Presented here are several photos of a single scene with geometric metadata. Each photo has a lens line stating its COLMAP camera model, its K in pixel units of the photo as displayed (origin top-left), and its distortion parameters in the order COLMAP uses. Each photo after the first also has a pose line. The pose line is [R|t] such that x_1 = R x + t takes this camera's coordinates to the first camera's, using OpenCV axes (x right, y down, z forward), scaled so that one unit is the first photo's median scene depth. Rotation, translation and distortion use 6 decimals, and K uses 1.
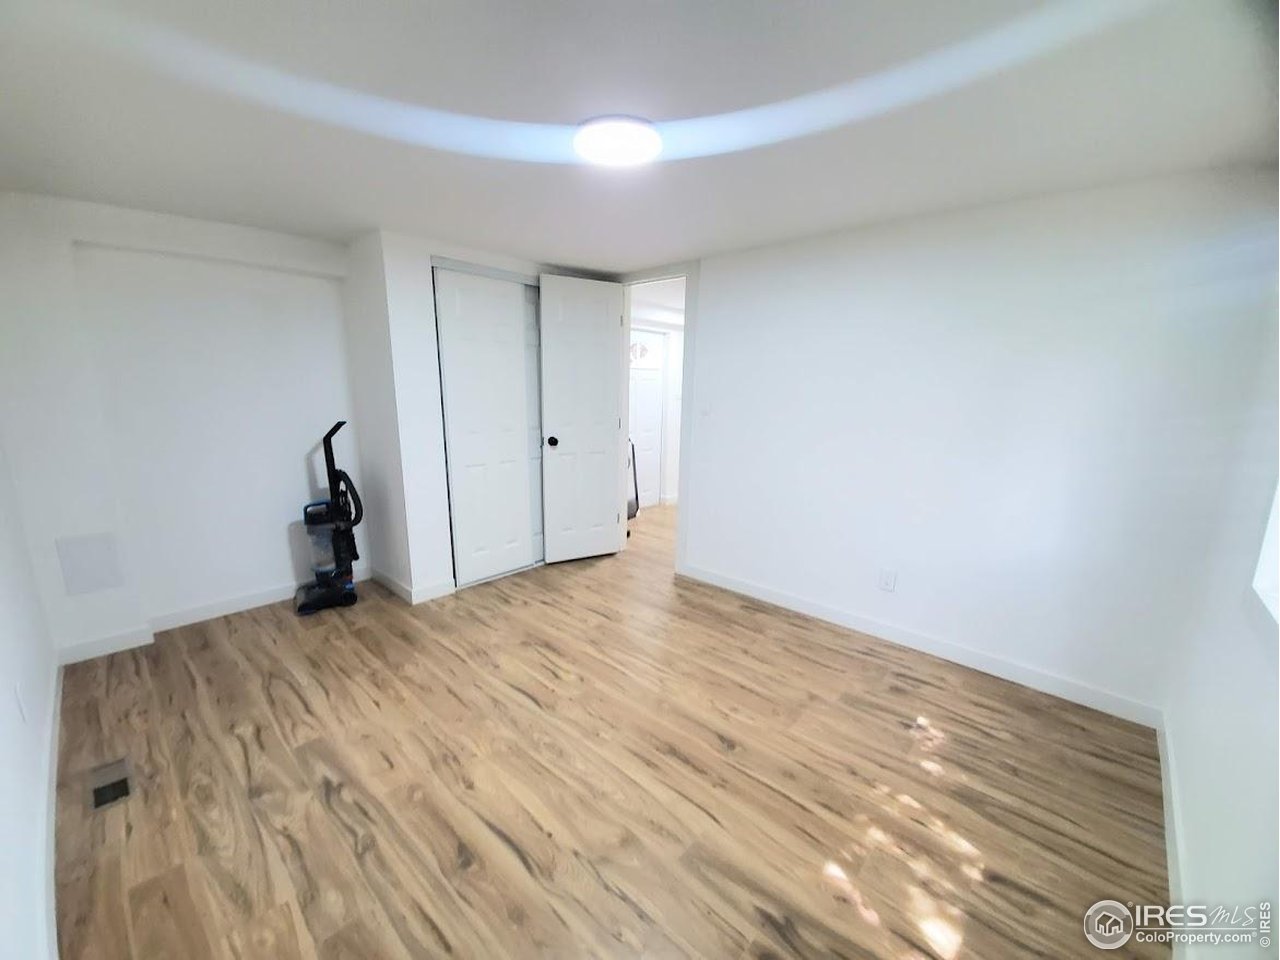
lens RADIAL K [[505.6, 0, 630.1], [0, 505.6, 494.9], [0, 0, 1]] dist [0.010163, -0.015408]
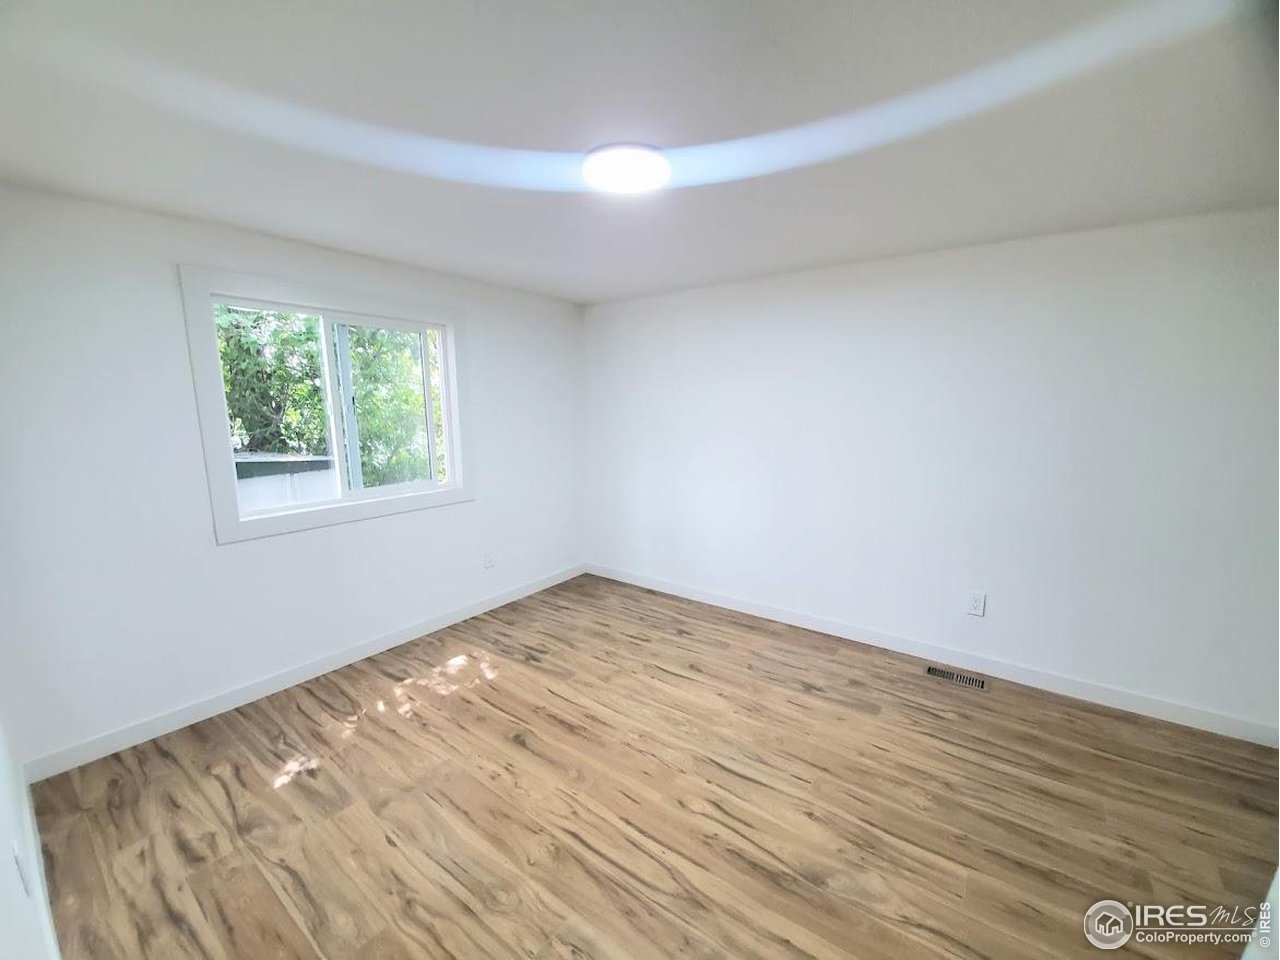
lens RADIAL K [[505.6, 0, 630.1], [0, 505.6, 494.9], [0, 0, 1]] dist [0.010163, -0.015408]
pose [[-0.994789, 0.005954, -0.101778, 0.064514], [-0.032319, 0.928391, 0.370197, -0.398884], [0.096694, 0.371557, -0.923361, 1.821896]]
